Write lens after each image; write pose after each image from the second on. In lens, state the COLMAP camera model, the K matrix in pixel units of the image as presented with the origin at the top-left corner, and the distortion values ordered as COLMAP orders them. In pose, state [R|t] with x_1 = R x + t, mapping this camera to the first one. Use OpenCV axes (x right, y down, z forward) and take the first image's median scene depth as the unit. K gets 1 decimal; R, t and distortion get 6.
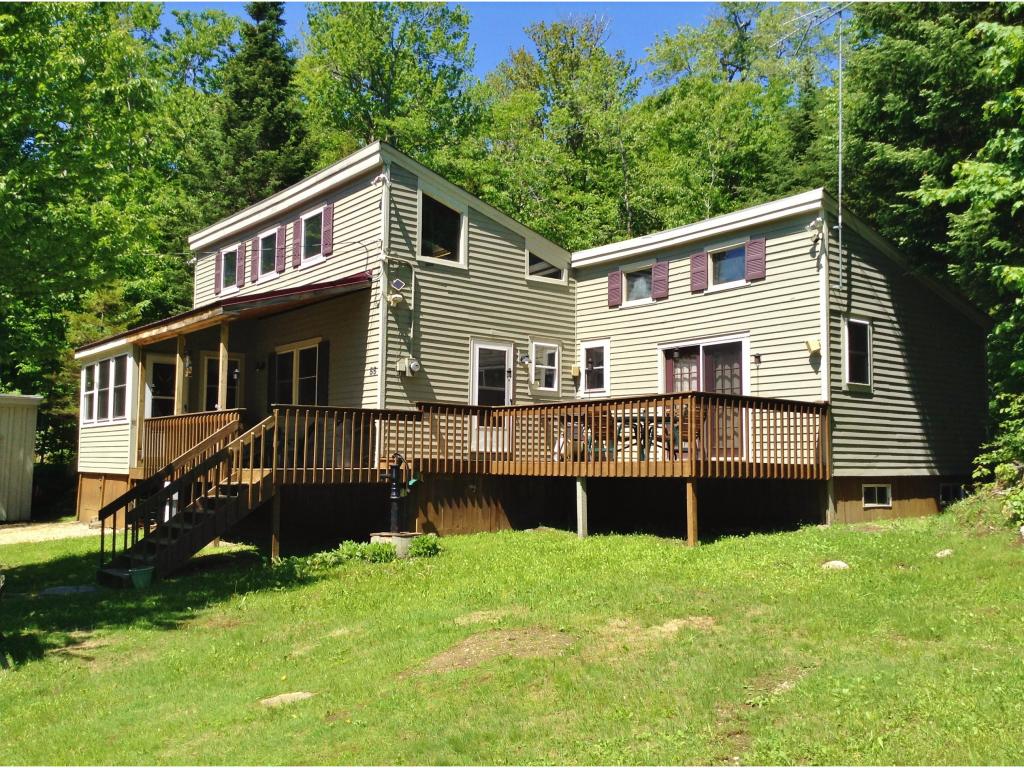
lens RADIAL K [[895.5, 0, 504.6], [0, 895.5, 388.4], [0, 0, 1]] dist [0.142194, -0.017508]
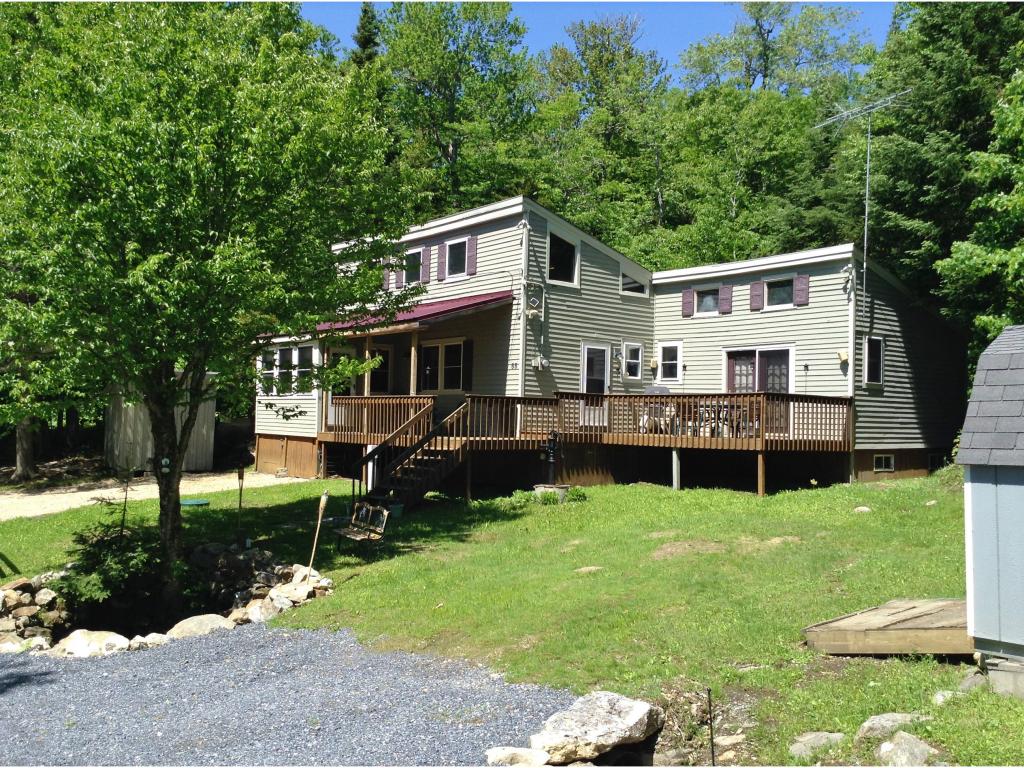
lens RADIAL K [[895.5, 0, 517.2], [0, 895.5, 383.9], [0, 0, 1]] dist [0.142194, -0.017508]
pose [[0.999634, 0.014686, 0.022730, -0.171617], [-0.015697, 0.998866, 0.044947, -0.052987], [-0.022044, -0.045288, 0.998731, -0.346634]]
